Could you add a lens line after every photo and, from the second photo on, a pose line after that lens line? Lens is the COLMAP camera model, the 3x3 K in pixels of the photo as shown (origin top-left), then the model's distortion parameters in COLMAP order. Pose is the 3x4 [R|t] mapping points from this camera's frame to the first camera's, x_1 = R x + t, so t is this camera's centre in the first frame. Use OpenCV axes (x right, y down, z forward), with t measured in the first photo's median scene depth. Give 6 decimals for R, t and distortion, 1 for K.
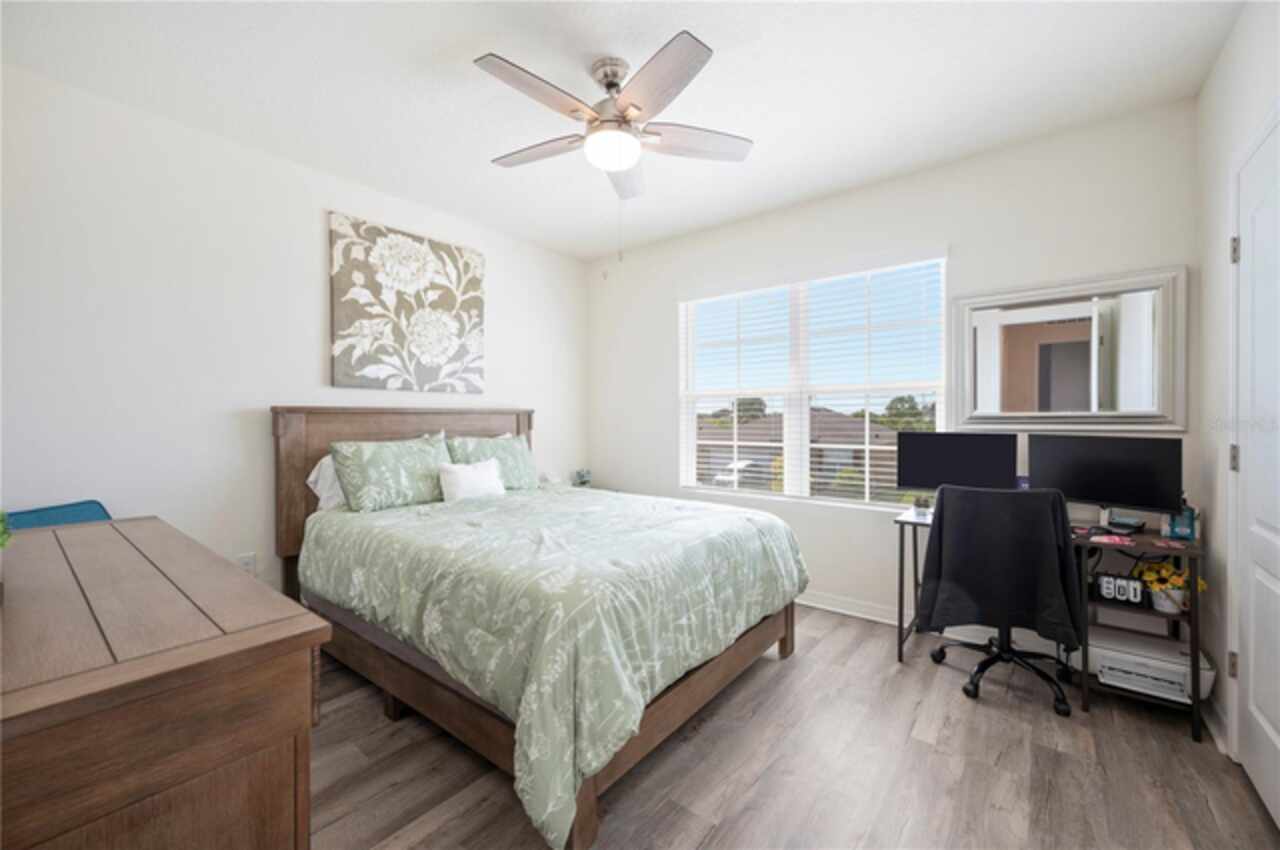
lens RADIAL K [[509.7, 0, 639.1], [0, 509.7, 420.2], [0, 0, 1]] dist [-0.000220, -0.000353]
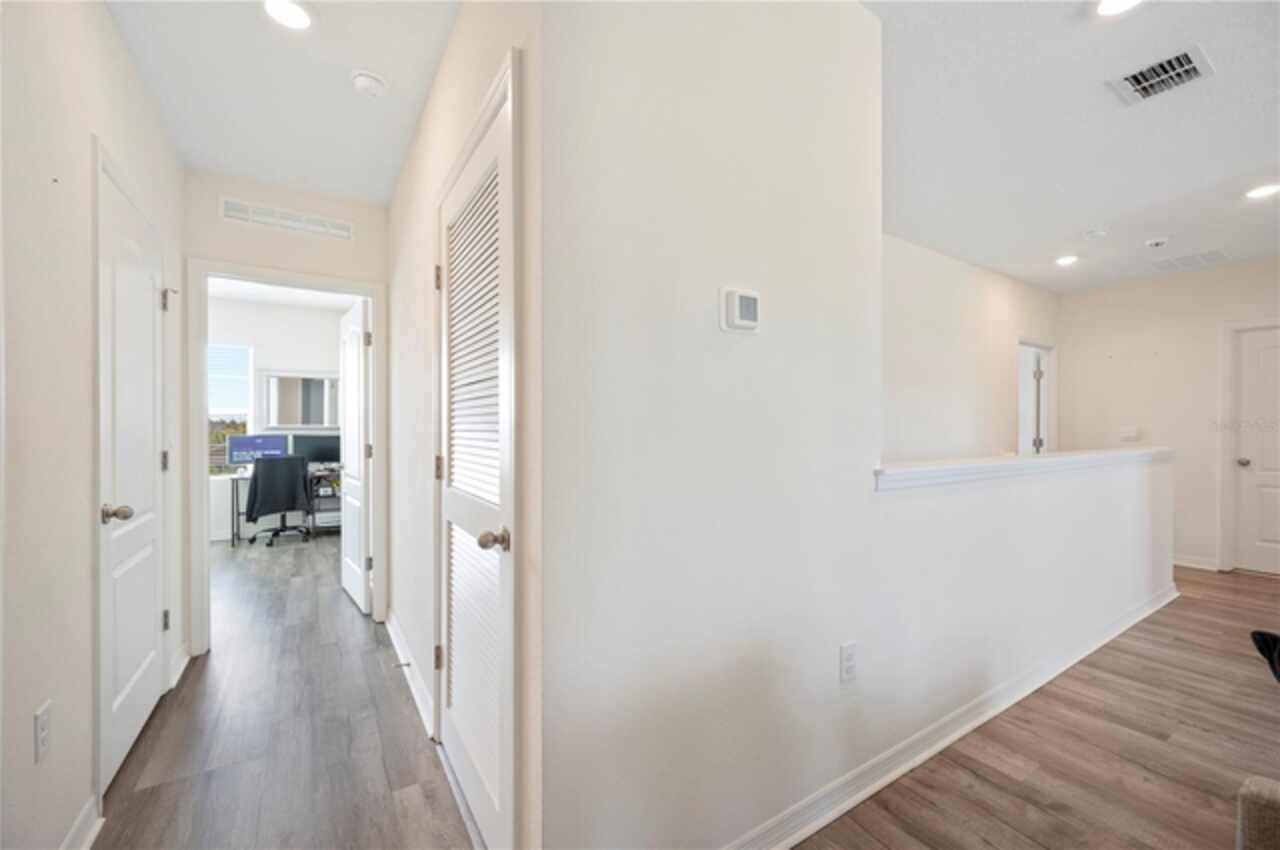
lens RADIAL K [[508.9, 0, 644.5], [0, 508.9, 434.0], [0, 0, 1]] dist [0.001217, -0.000013]
pose [[0.312843, -0.006219, 0.949785, -1.017478], [0.001552, 0.999981, 0.006036, 0.009726], [-0.949804, -0.000415, 0.312846, -1.353990]]
